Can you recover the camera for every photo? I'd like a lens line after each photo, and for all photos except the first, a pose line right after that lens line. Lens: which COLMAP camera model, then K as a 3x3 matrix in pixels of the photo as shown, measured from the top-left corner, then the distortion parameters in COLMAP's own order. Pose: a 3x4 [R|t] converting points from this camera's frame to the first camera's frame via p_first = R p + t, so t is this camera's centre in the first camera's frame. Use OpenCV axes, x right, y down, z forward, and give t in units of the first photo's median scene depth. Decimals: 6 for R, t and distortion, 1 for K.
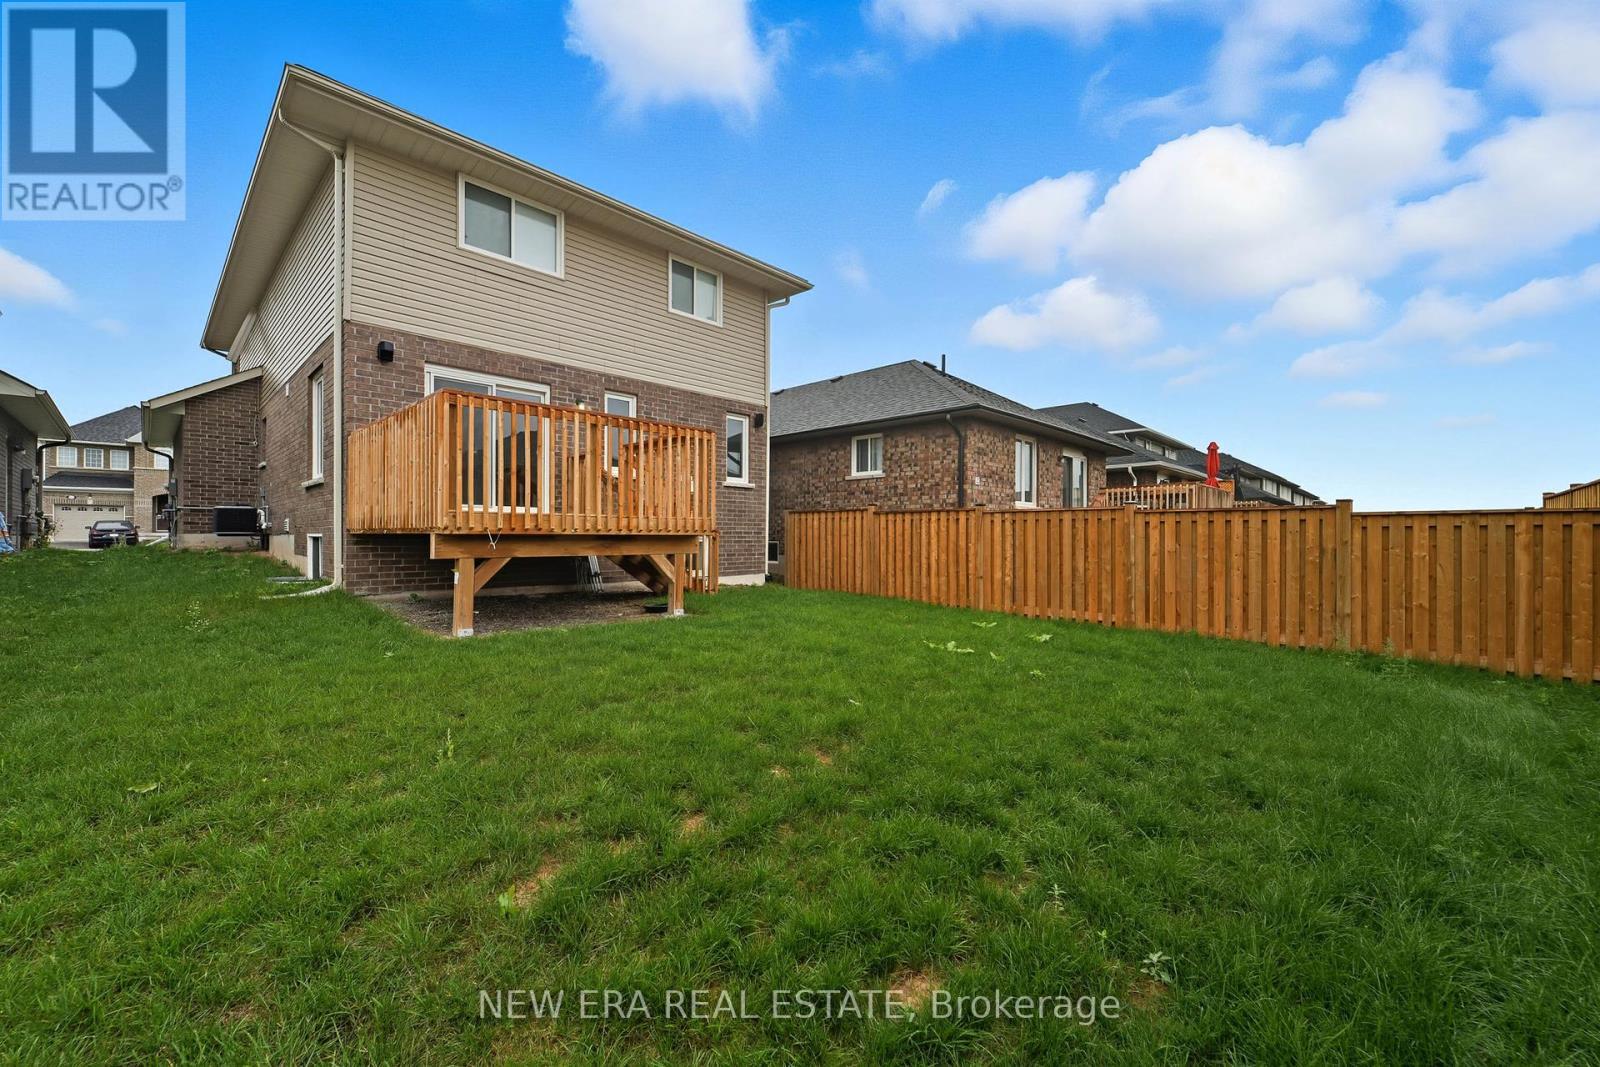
lens RADIAL K [[642.3, 0, 804.5], [0, 642.3, 534.6], [0, 0, 1]] dist [0.001674, -0.000345]
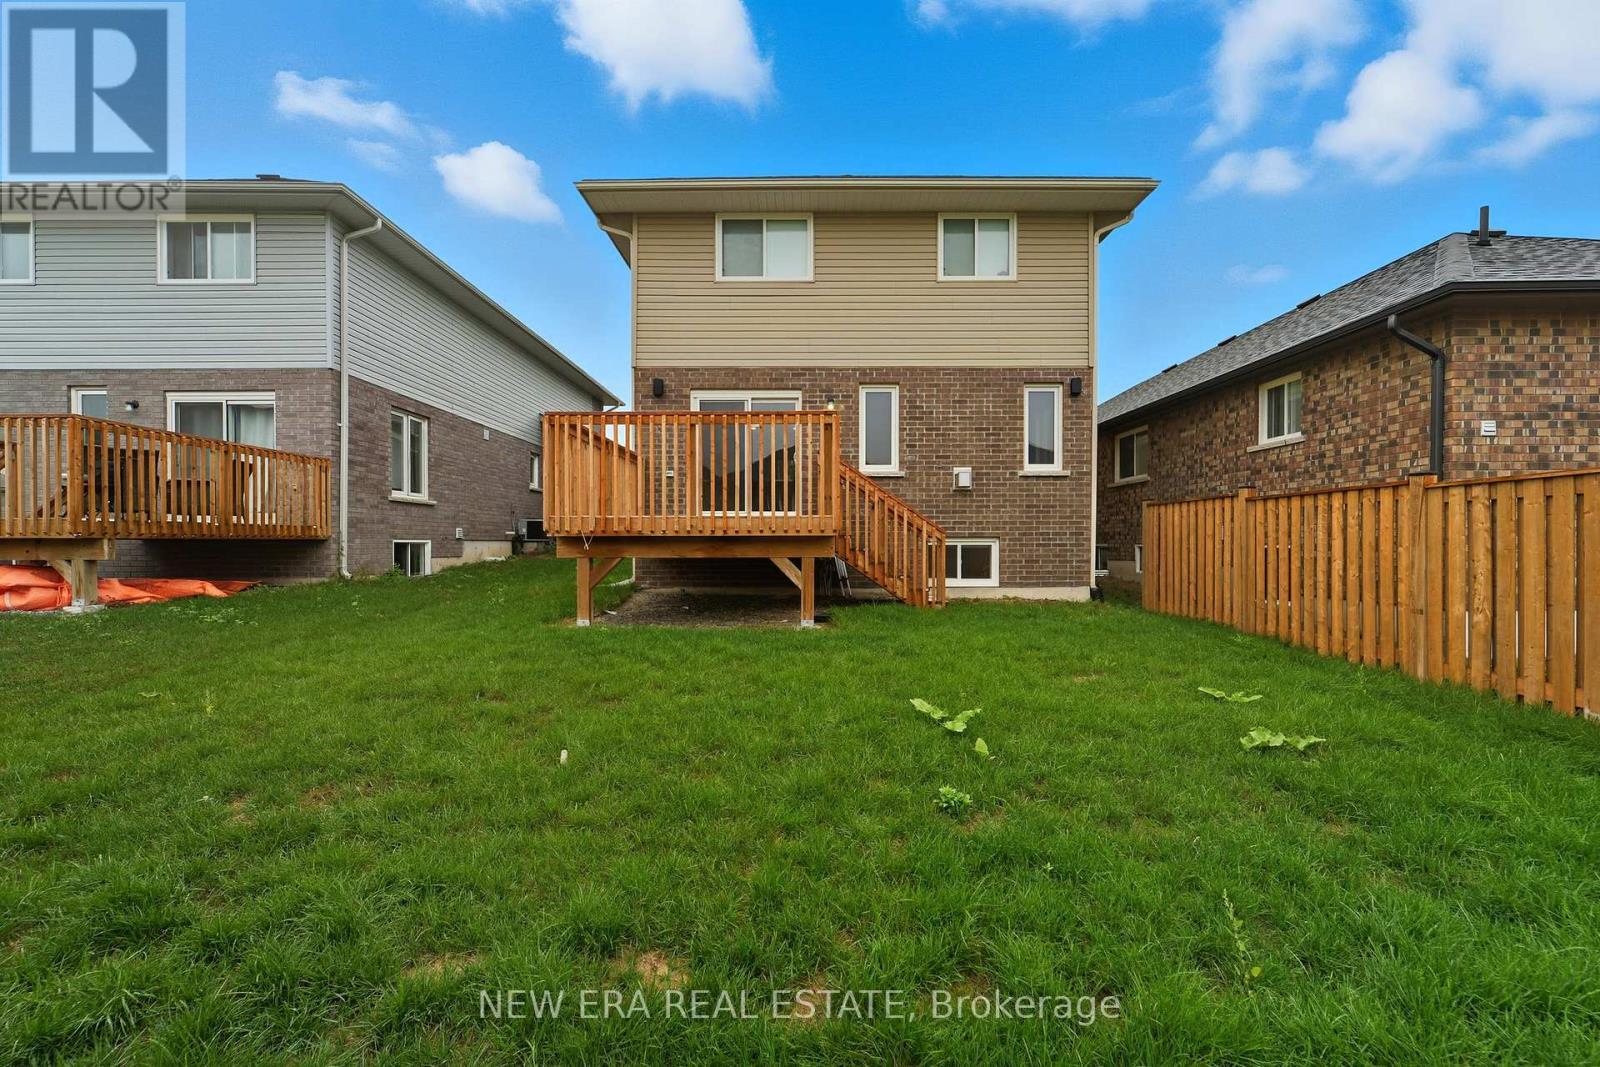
lens RADIAL K [[646.8, 0, 798.7], [0, 646.8, 548.8], [0, 0, 1]] dist [0.000455, -0.000081]
pose [[0.688154, 0.003124, -0.725558, 0.285852], [0.007163, 0.999913, 0.011099, 0.005350], [0.725529, -0.012835, 0.688072, 0.245248]]
